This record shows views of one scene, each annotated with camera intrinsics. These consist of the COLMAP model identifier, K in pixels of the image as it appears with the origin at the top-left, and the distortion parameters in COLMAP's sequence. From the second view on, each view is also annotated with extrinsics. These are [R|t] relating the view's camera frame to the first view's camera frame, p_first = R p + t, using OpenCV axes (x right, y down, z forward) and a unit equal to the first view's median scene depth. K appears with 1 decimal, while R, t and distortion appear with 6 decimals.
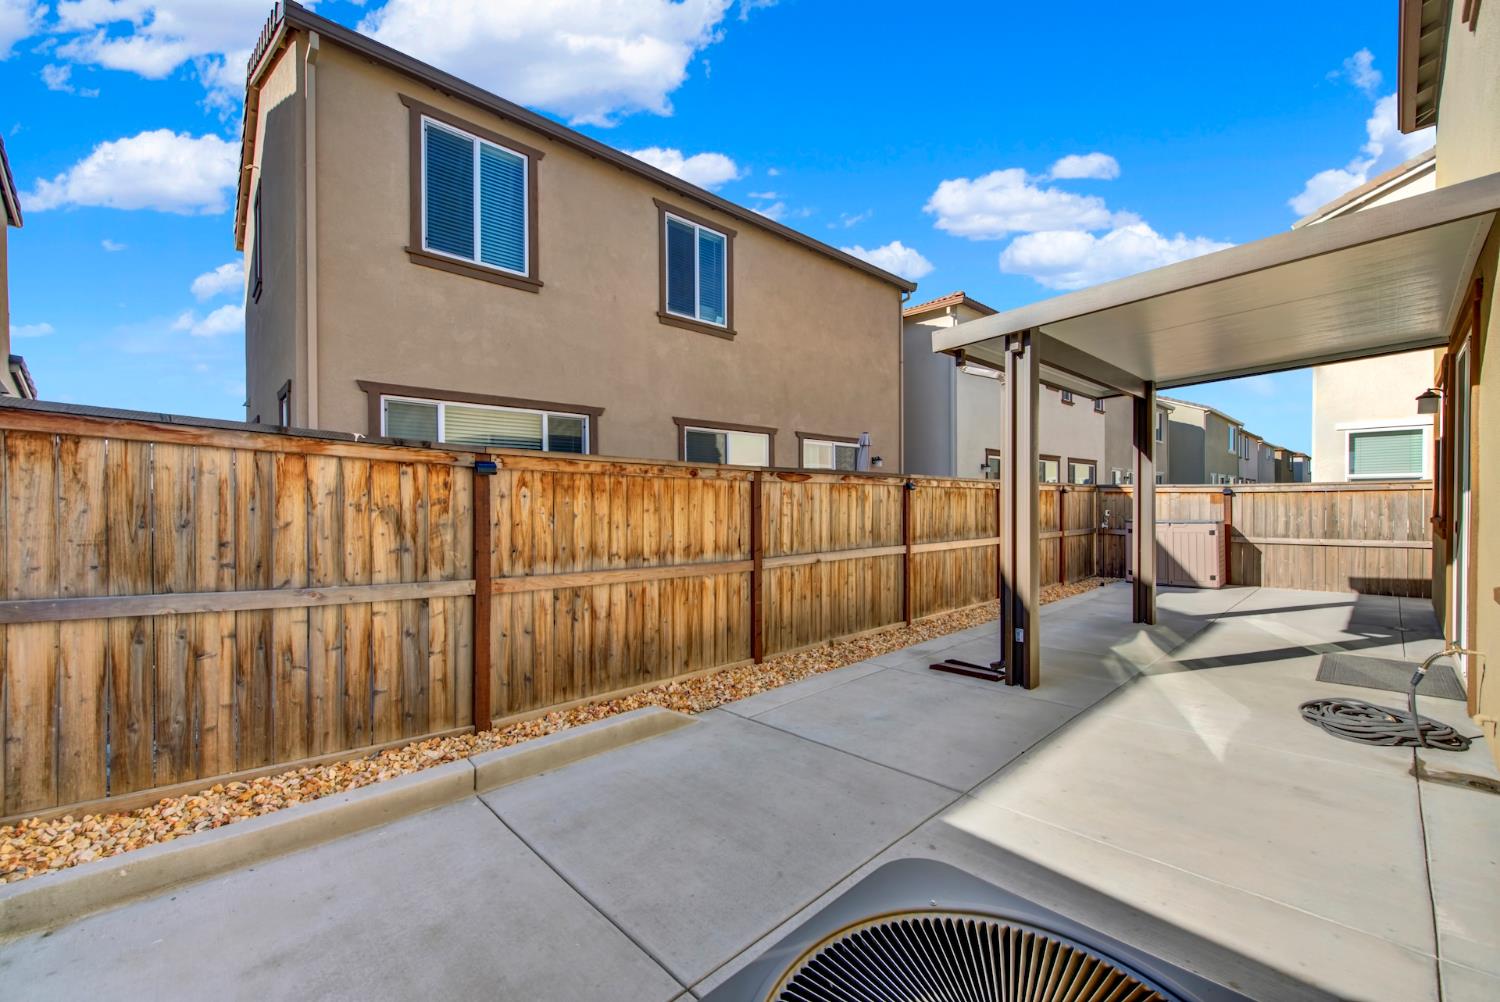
lens RADIAL K [[598.5, 0, 757.9], [0, 598.5, 502.7], [0, 0, 1]] dist [0.001517, -0.002122]
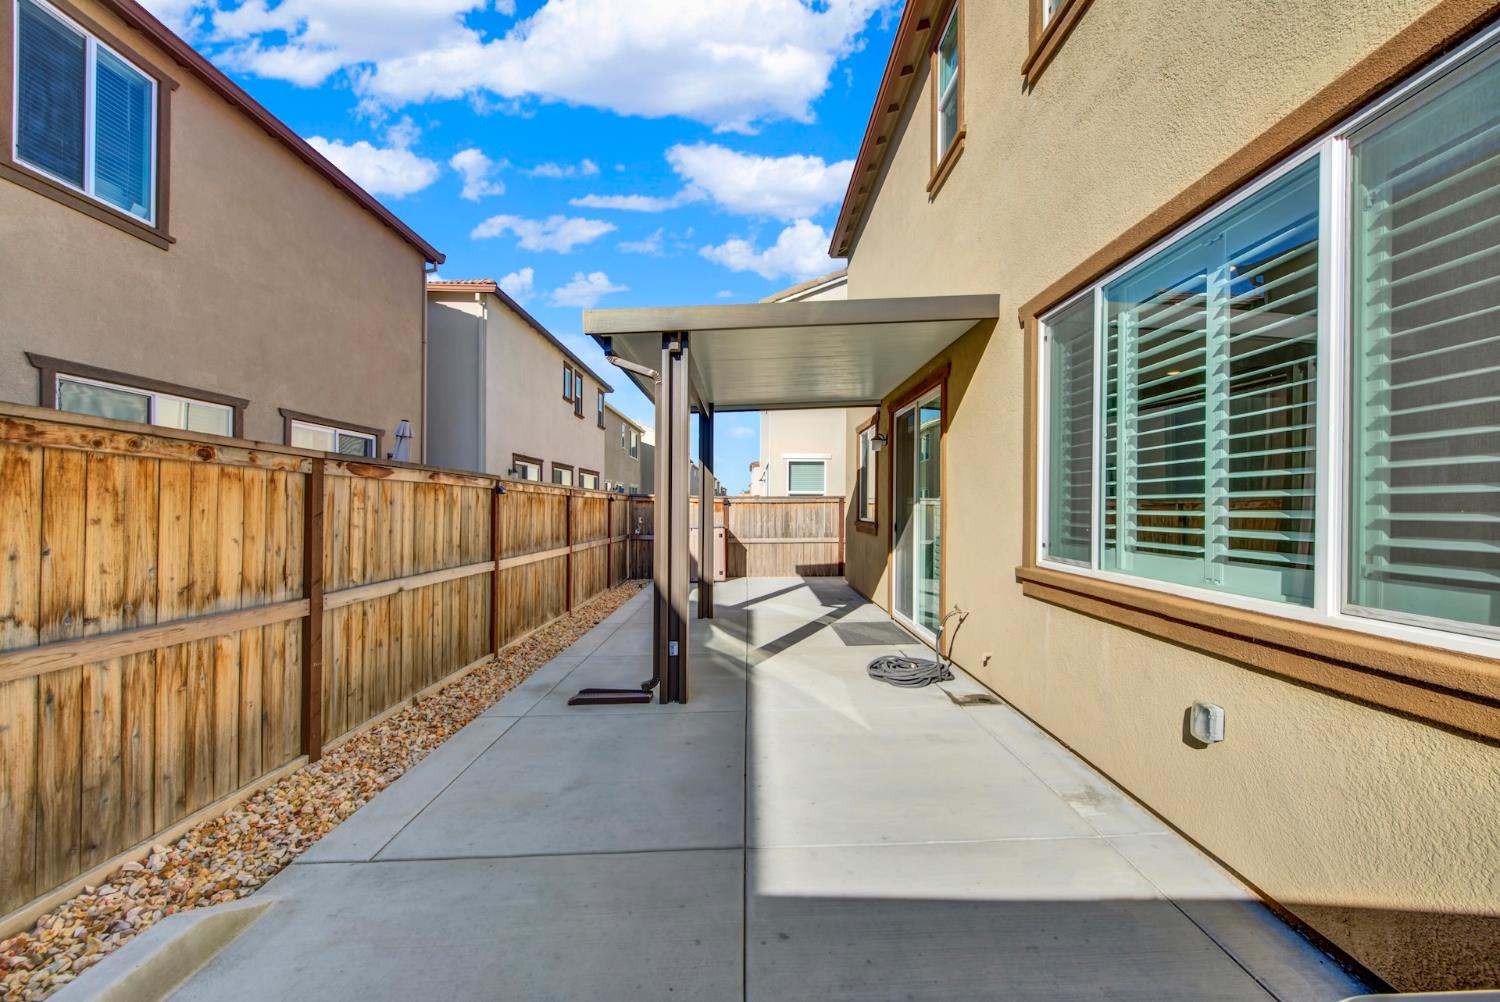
lens RADIAL K [[598.5, 0, 757.9], [0, 598.5, 502.7], [0, 0, 1]] dist [0.001517, -0.002122]
pose [[0.674834, 0.014175, 0.737834, -0.150522], [-0.004122, 0.999872, -0.015440, 0.002533], [-0.737958, 0.007378, 0.674806, 0.215515]]
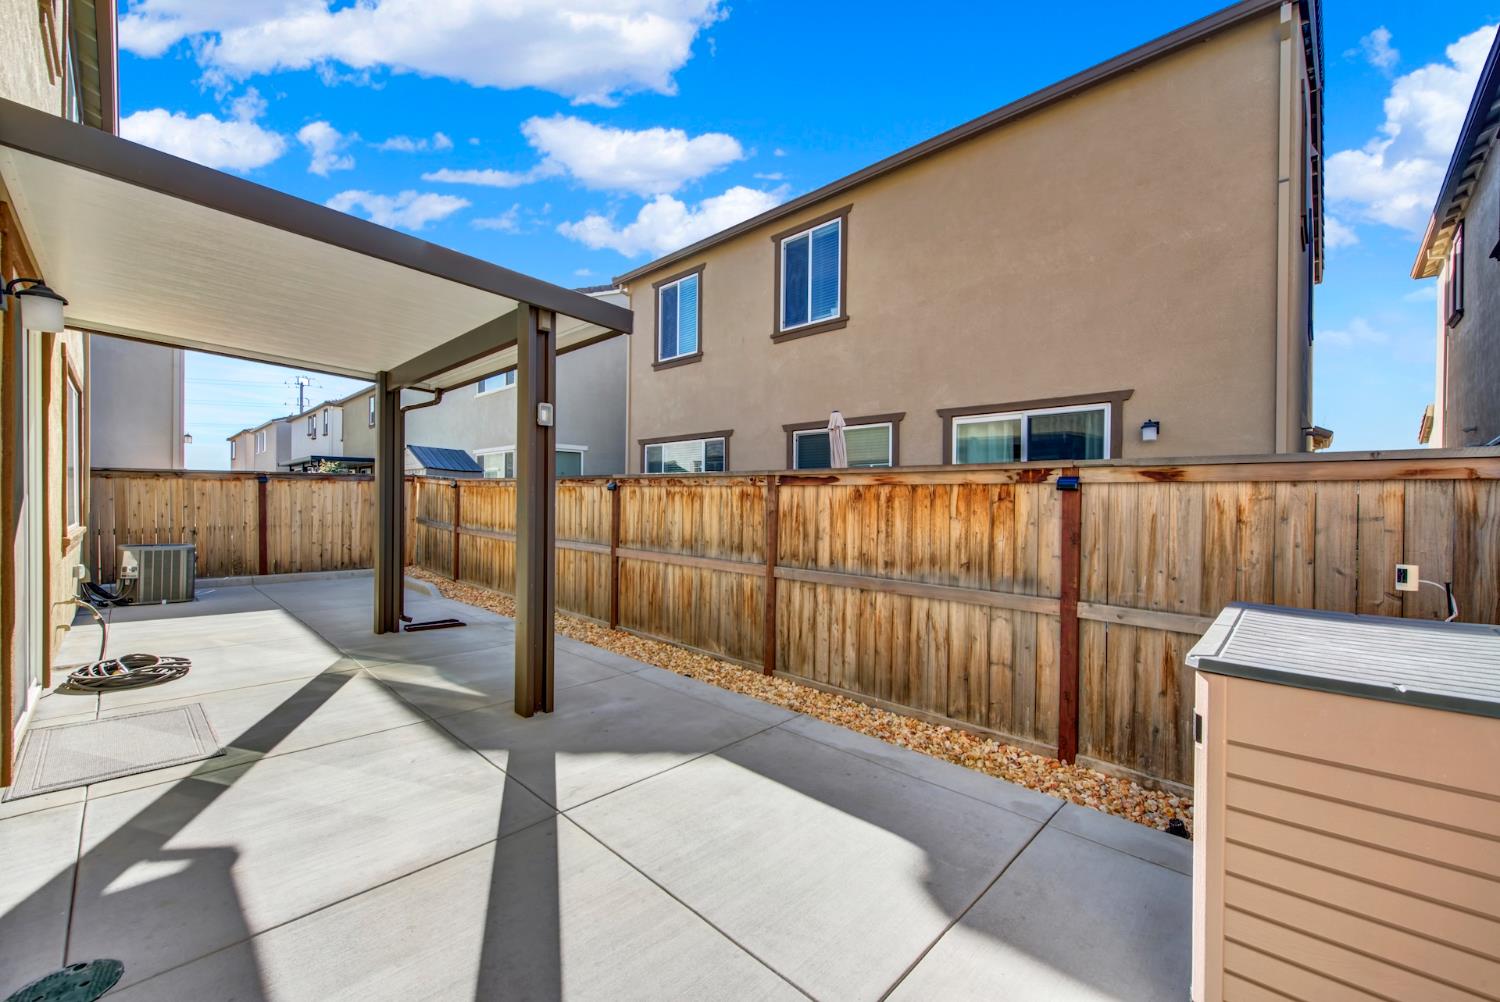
lens RADIAL K [[598.5, 0, 757.9], [0, 598.5, 502.7], [0, 0, 1]] dist [0.001517, -0.002122]
pose [[0.052359, 0.007098, -0.998603, 1.569104], [-0.016495, 0.999844, 0.006242, -0.014511], [0.998492, 0.016145, 0.052468, 1.499972]]
